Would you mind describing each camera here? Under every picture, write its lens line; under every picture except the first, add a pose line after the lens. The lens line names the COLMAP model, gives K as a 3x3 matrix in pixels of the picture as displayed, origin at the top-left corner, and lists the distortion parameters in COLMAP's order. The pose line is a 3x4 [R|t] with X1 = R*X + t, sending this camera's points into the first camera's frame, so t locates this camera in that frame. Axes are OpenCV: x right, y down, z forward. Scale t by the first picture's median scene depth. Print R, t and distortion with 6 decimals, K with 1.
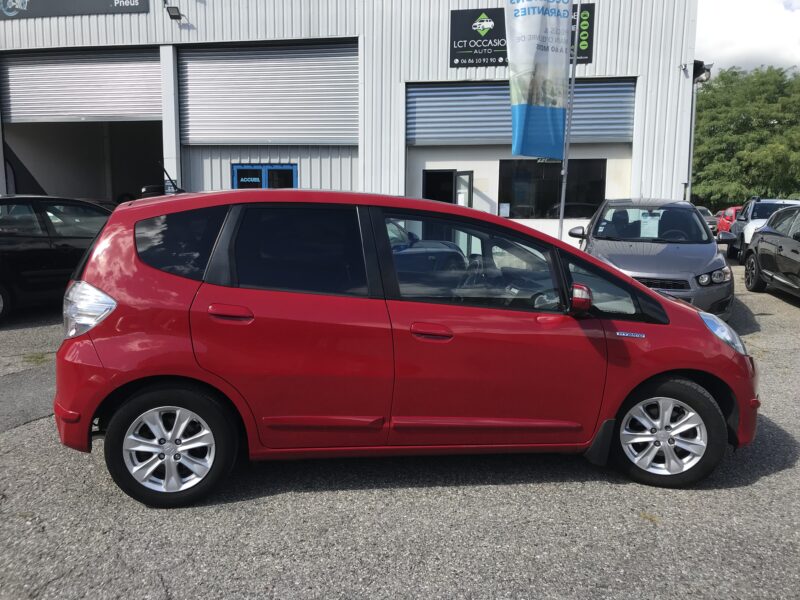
lens RADIAL K [[653.1, 0, 399.6], [0, 653.1, 287.7], [0, 0, 1]] dist [0.031329, -0.030927]
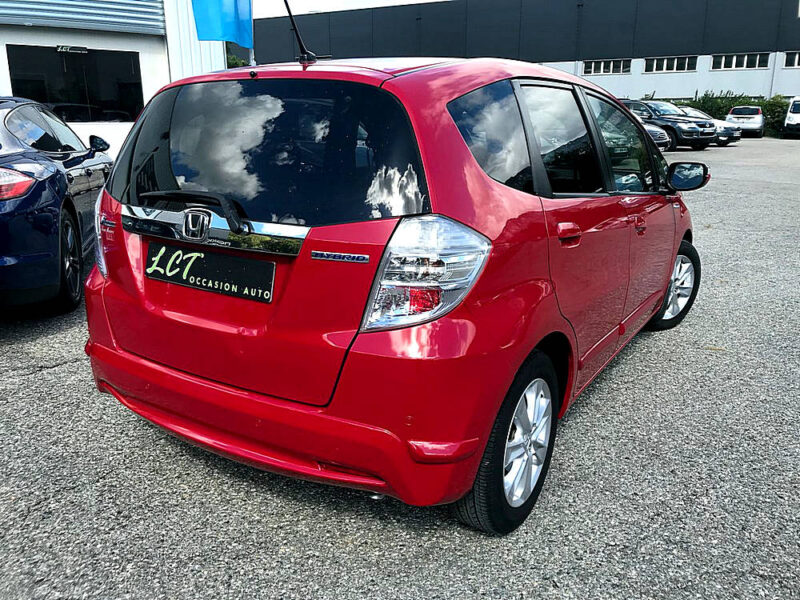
lens RADIAL K [[651.8, 0, 399.2], [0, 651.8, 289.0], [0, 0, 1]] dist [0.013278, 0.006702]
pose [[0.642225, -0.205881, 0.738350, -0.191110], [0.099959, 0.977523, 0.185626, -0.011116], [-0.759971, -0.045409, 0.648369, 0.138923]]
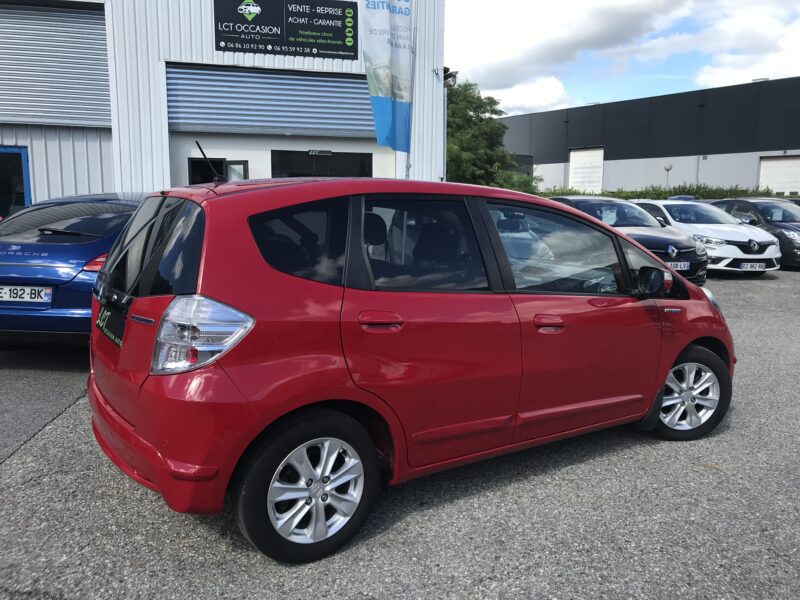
lens RADIAL K [[654.4, 0, 399.1], [0, 654.4, 285.1], [0, 0, 1]] dist [0.009367, 0.008081]
pose [[0.894656, -0.059066, 0.442833, -0.127540], [0.055569, 0.998236, 0.020881, -0.004889], [-0.443286, 0.005926, 0.896361, 0.044318]]
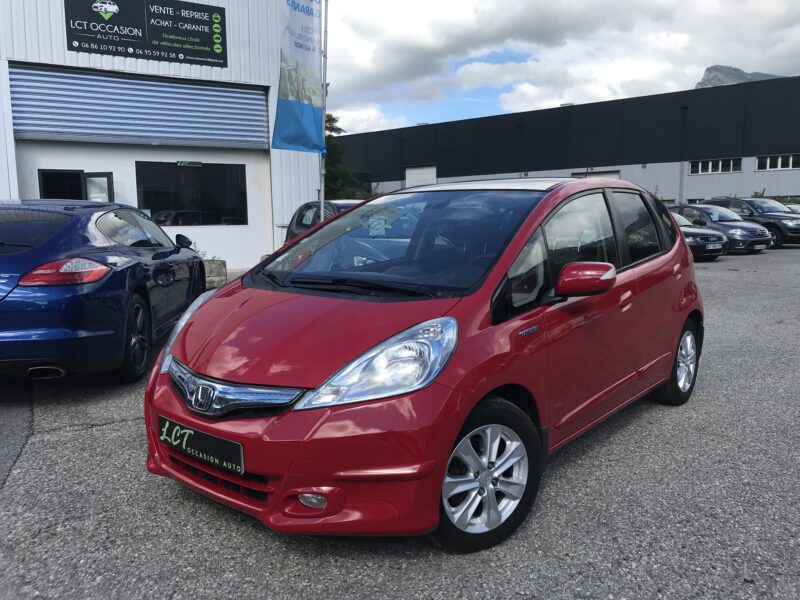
lens RADIAL K [[650.3, 0, 400.3], [0, 650.3, 289.7], [0, 0, 1]] dist [0.021819, -0.005854]
pose [[0.755664, -0.089975, 0.648750, -0.181028], [0.100289, 0.994734, 0.021143, -0.002017], [-0.647236, 0.049085, 0.760708, 0.093120]]
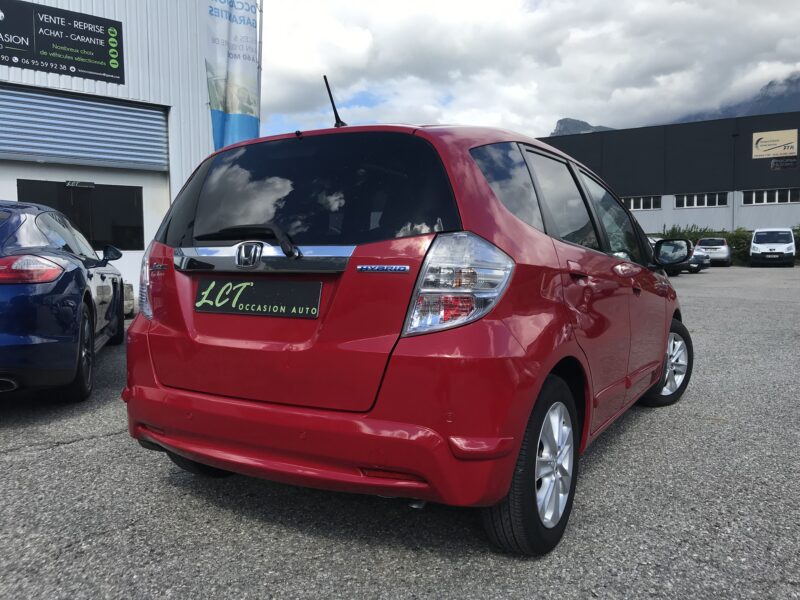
lens RADIAL K [[649.8, 0, 398.7], [0, 649.8, 289.8], [0, 0, 1]] dist [0.026467, -0.015698]
pose [[0.621762, -0.058743, 0.781000, -0.210771], [0.114125, 0.993335, -0.016143, 0.010068], [-0.774846, 0.099169, 0.624323, 0.139233]]
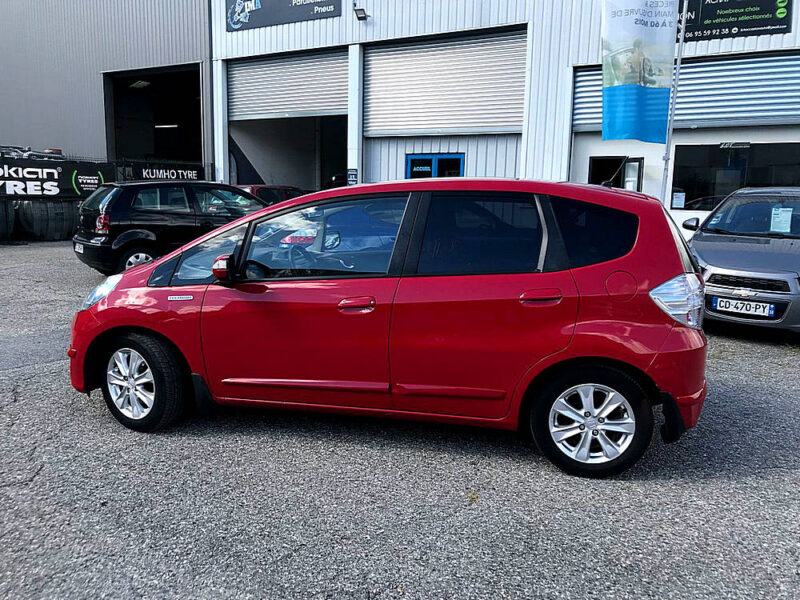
lens RADIAL K [[649.8, 0, 398.7], [0, 649.8, 289.8], [0, 0, 1]] dist [0.026467, -0.015698]
pose [[0.936123, 0.063419, -0.345908, 0.126765], [-0.056834, 0.997958, 0.029158, 0.001915], [0.347051, -0.007636, 0.937815, 0.004919]]
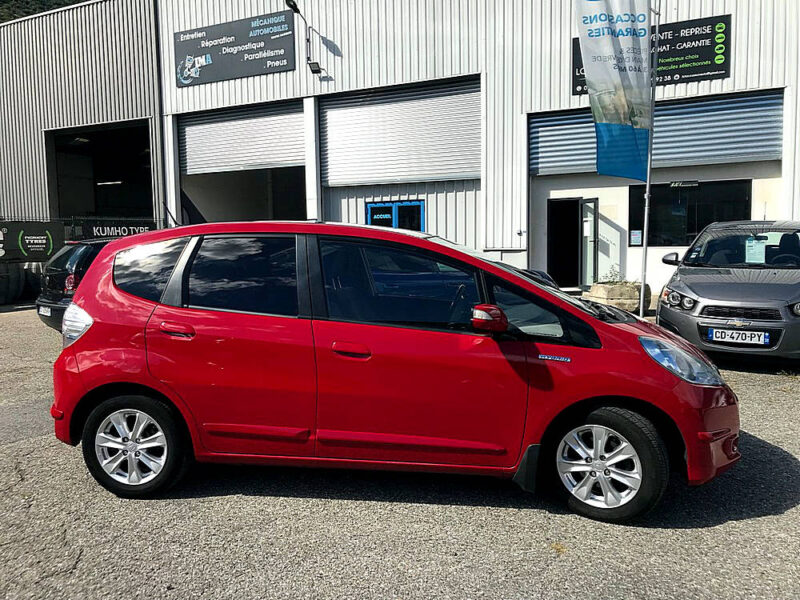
lens RADIAL K [[650.4, 0, 399.1], [0, 650.4, 293.4], [0, 0, 1]] dist [0.025764, -0.016105]
pose [[0.964306, -0.003424, -0.264768, 0.086780], [-0.007916, 0.999097, -0.041748, 0.003940], [0.264672, 0.042354, 0.963408, -0.000157]]
